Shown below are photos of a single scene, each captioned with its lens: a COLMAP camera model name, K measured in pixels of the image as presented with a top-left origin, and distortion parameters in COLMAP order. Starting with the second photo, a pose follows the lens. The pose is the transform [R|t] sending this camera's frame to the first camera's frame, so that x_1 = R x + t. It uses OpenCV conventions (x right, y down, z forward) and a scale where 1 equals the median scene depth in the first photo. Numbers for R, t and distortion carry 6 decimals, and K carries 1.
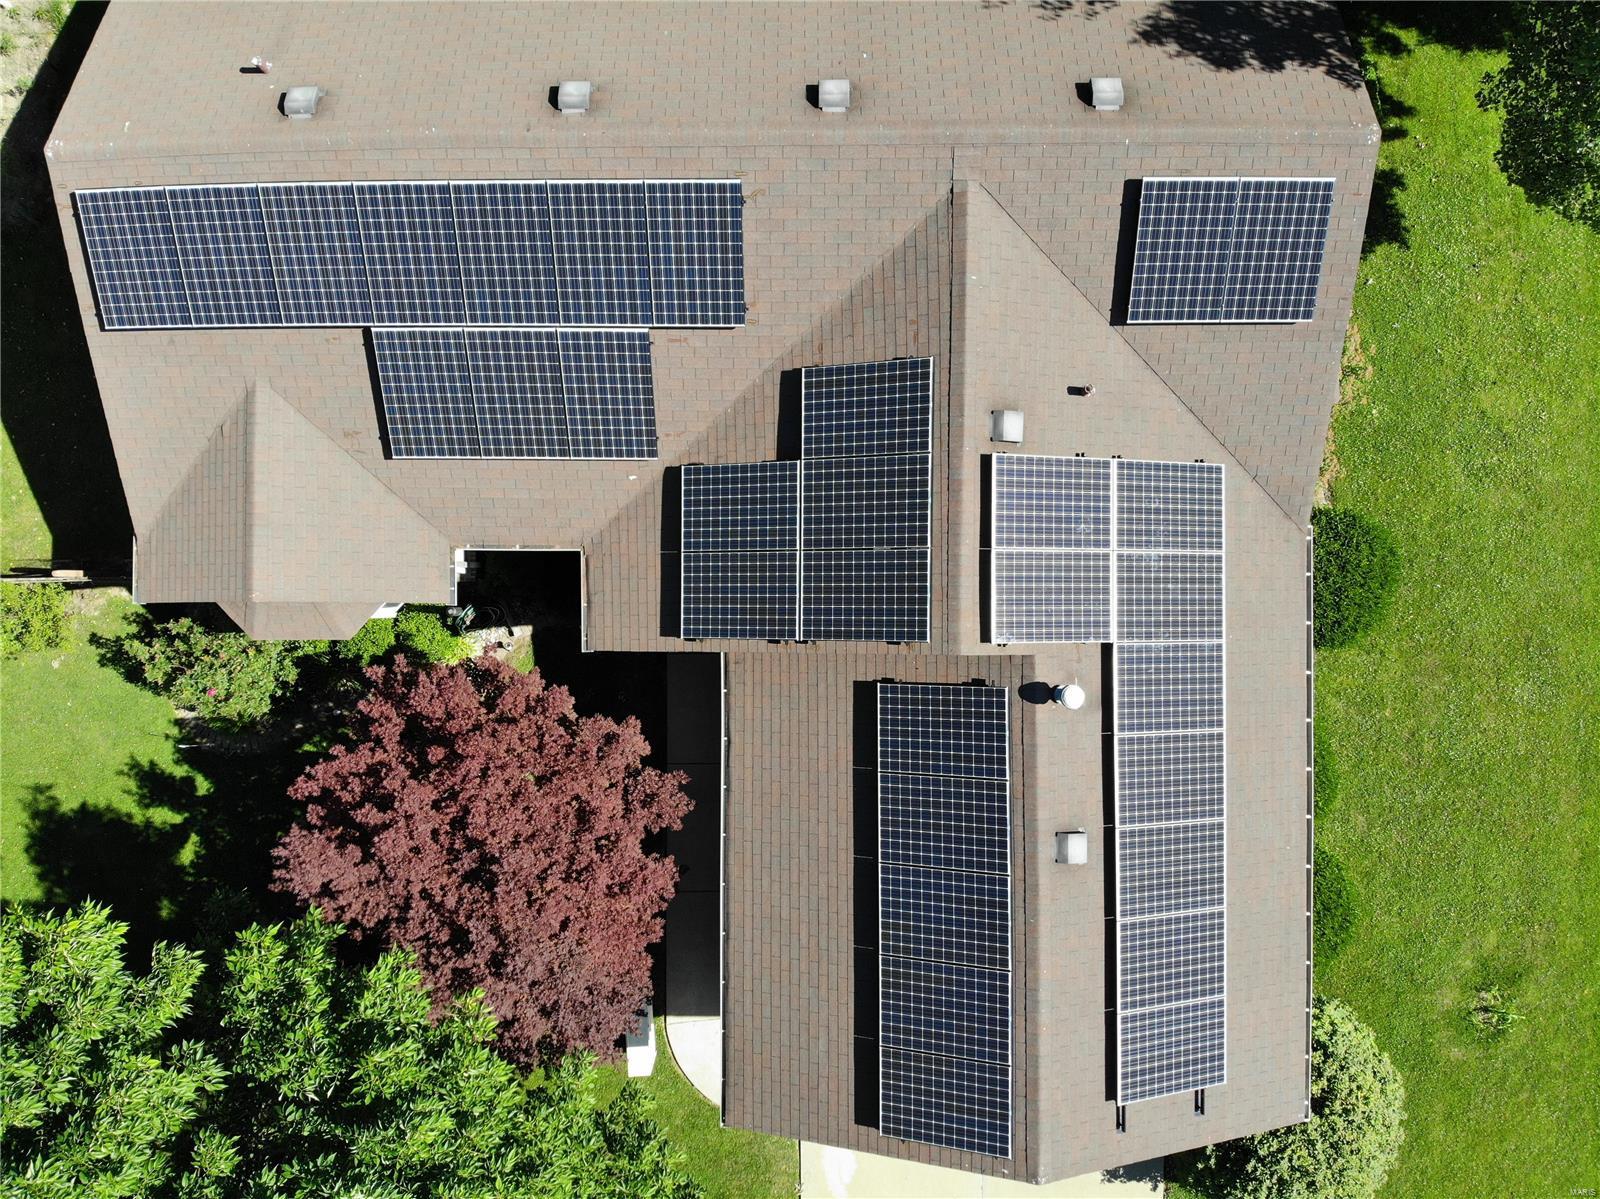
lens RADIAL K [[1149.2, 0, 800.0], [0, 1149.2, 599.5], [0, 0, 1]] dist [0.119287, -0.267172]
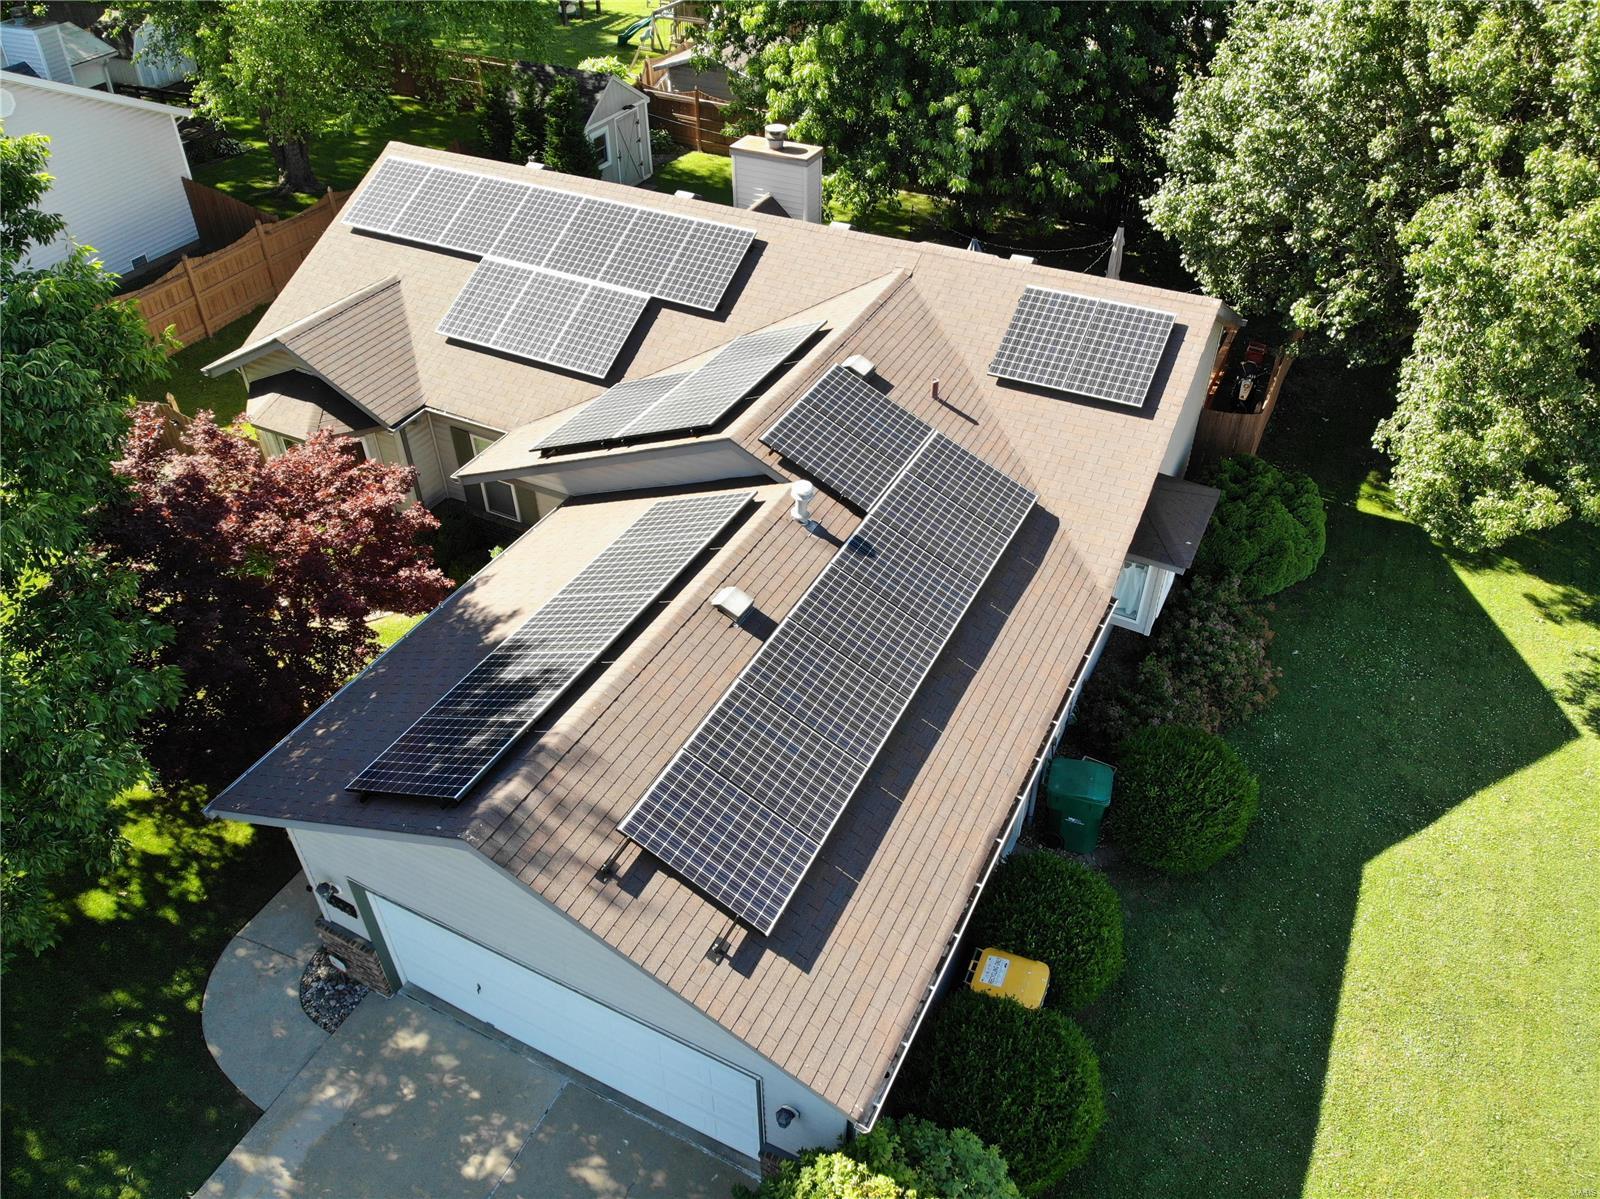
lens RADIAL K [[1149.2, 0, 800.0], [0, 1149.2, 599.5], [0, 0, 1]] dist [0.119287, -0.267172]
pose [[0.889957, 0.295332, -0.347499, 0.564368], [-0.455909, 0.557586, -0.693718, 0.772555], [-0.011116, 0.775807, 0.630872, 0.403890]]
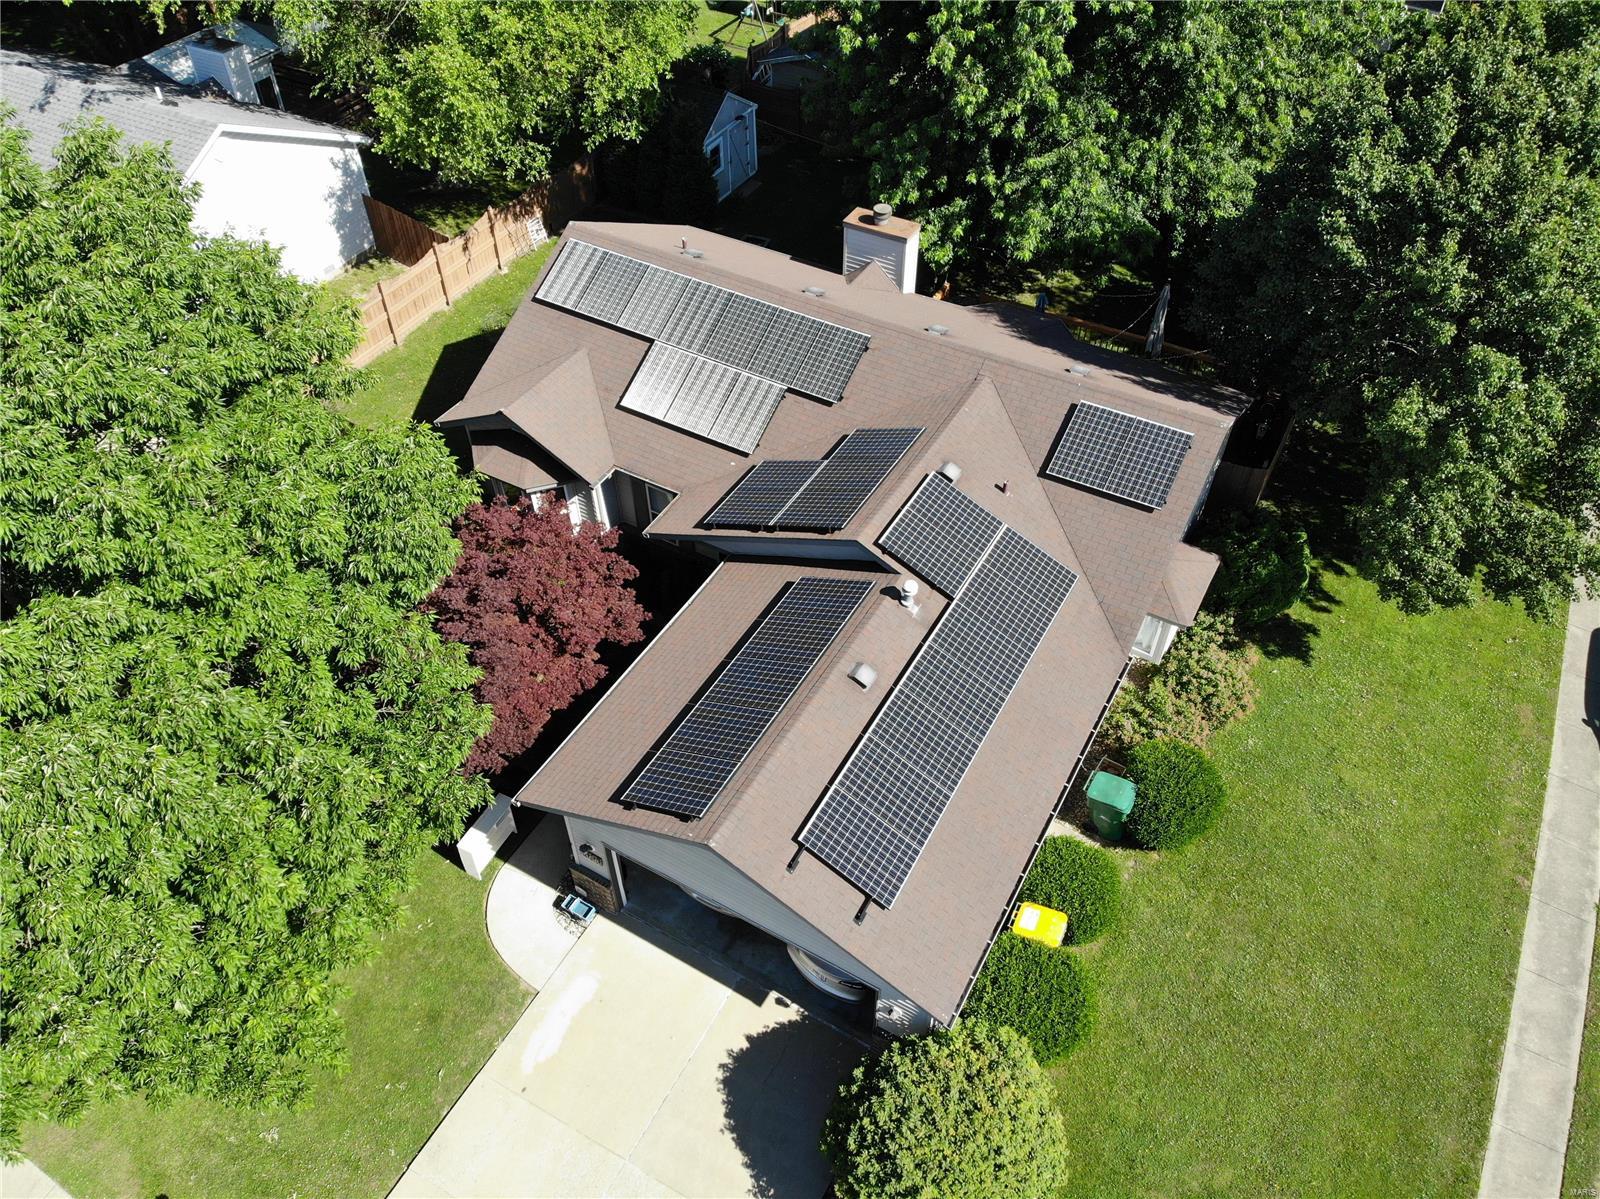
lens RADIAL K [[1149.2, 0, 800.0], [0, 1149.2, 599.5], [0, 0, 1]] dist [0.119287, -0.267172]
pose [[0.866650, 0.364363, -0.340818, 0.562800], [-0.498882, 0.624848, -0.600568, 0.944776], [-0.005866, 0.690510, 0.723299, -0.028999]]
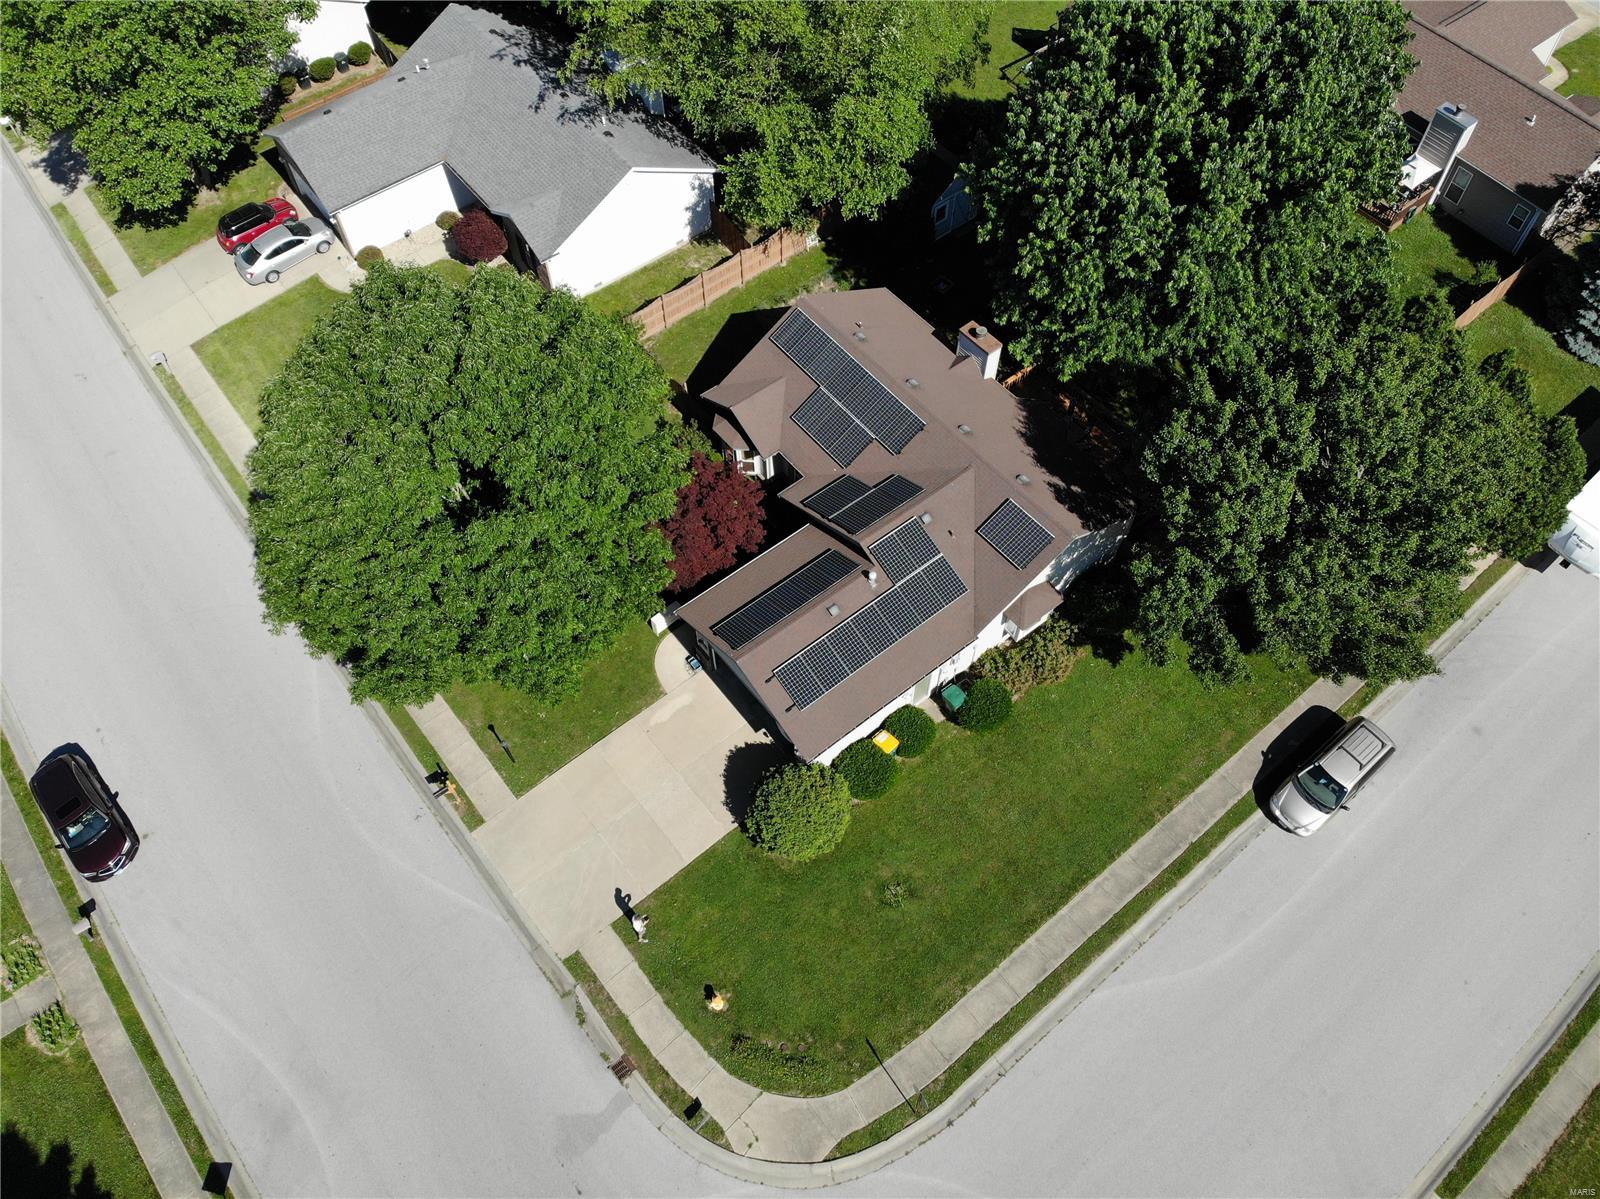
lens RADIAL K [[1141.4, 0, 828.3], [0, 1141.4, 593.4], [0, 0, 1]] dist [0.119663, -0.199997]
pose [[0.631194, 0.665012, -0.399190, 1.269757], [-0.775241, 0.524727, -0.351656, 1.145734], [-0.024389, 0.531432, 0.846750, -1.372796]]
